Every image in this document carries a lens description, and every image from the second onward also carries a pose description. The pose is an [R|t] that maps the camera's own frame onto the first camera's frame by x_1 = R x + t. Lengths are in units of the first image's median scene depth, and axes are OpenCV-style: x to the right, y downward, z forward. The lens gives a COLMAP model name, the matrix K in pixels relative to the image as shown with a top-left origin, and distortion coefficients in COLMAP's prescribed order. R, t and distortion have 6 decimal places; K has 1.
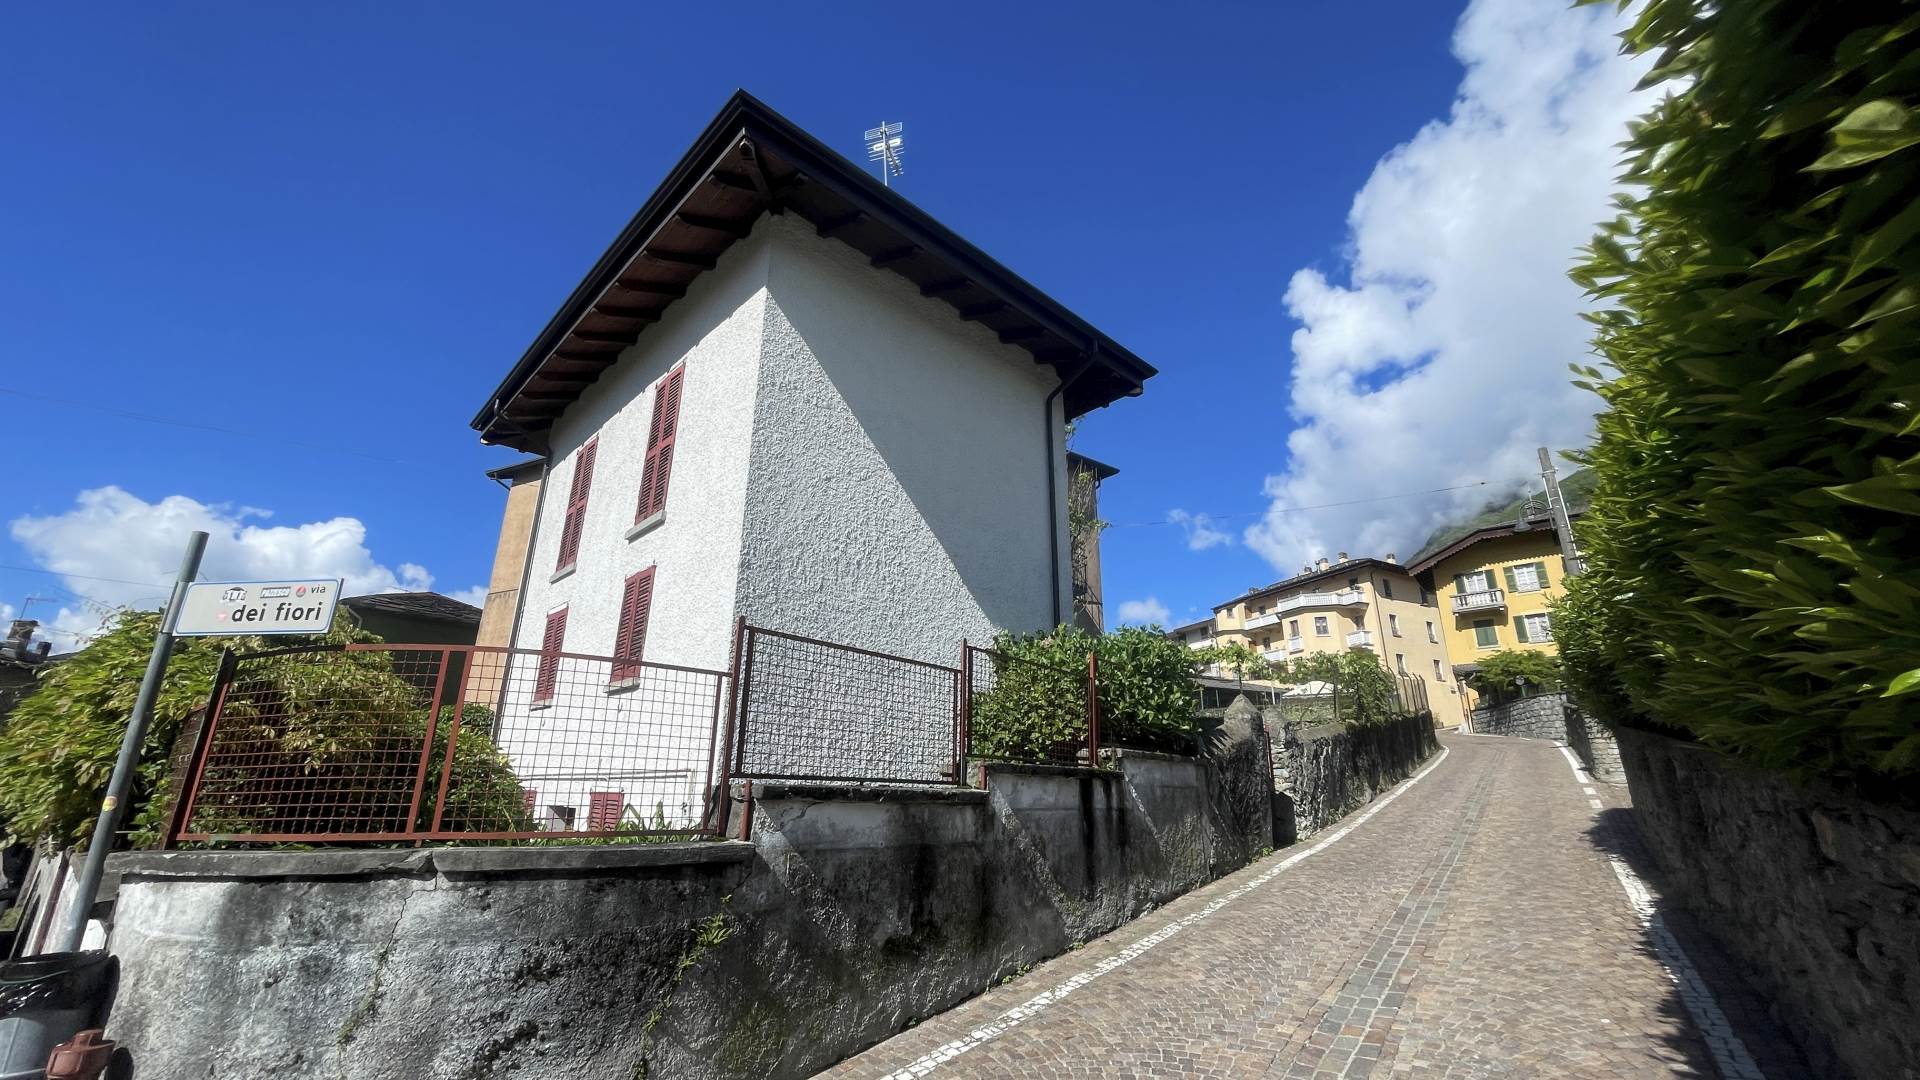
lens RADIAL K [[781.1, 0, 961.9], [0, 781.1, 536.5], [0, 0, 1]] dist [-0.002902, 0.001268]
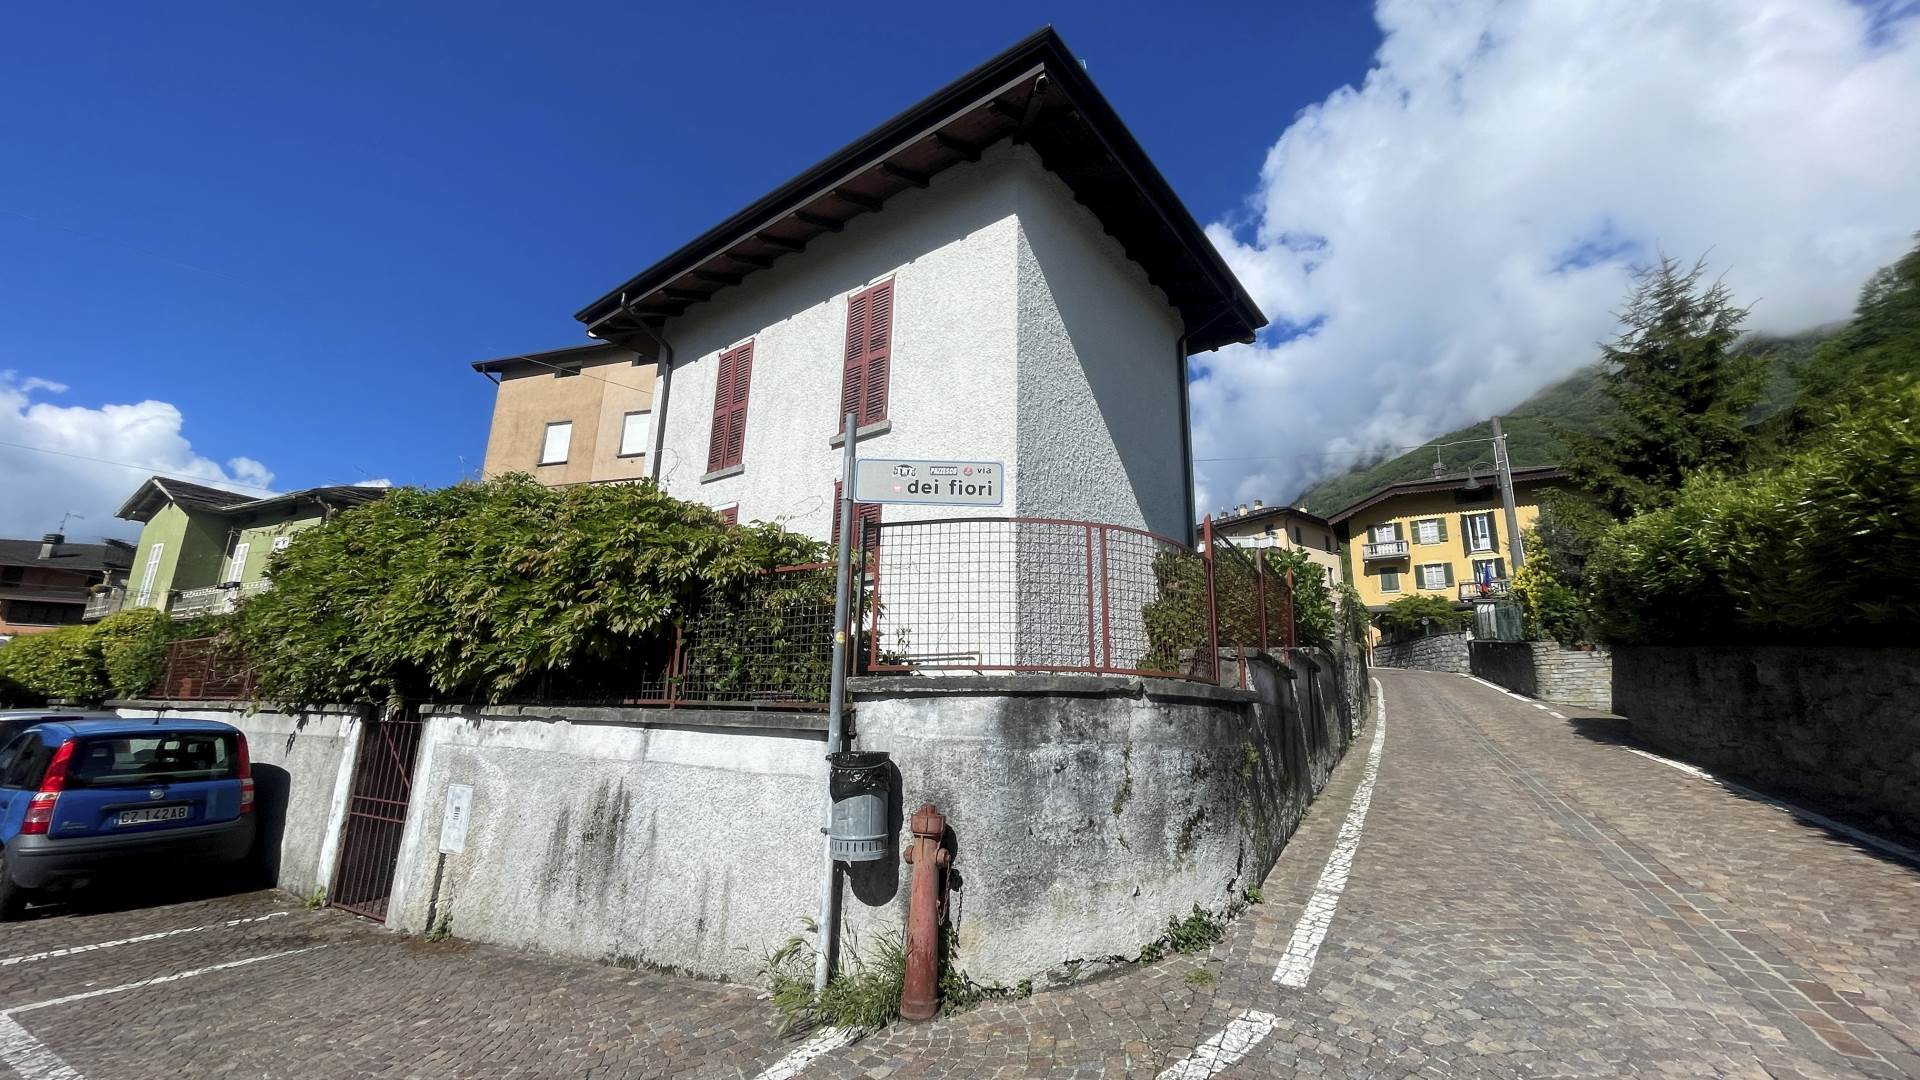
lens RADIAL K [[781.1, 0, 959.6], [0, 781.1, 539.0], [0, 0, 1]] dist [-0.002902, 0.001268]
pose [[0.989946, 0.048175, 0.132990, -0.252447], [-0.060150, 0.994343, 0.087546, 0.017471], [-0.128020, -0.094665, 0.987243, -0.046336]]
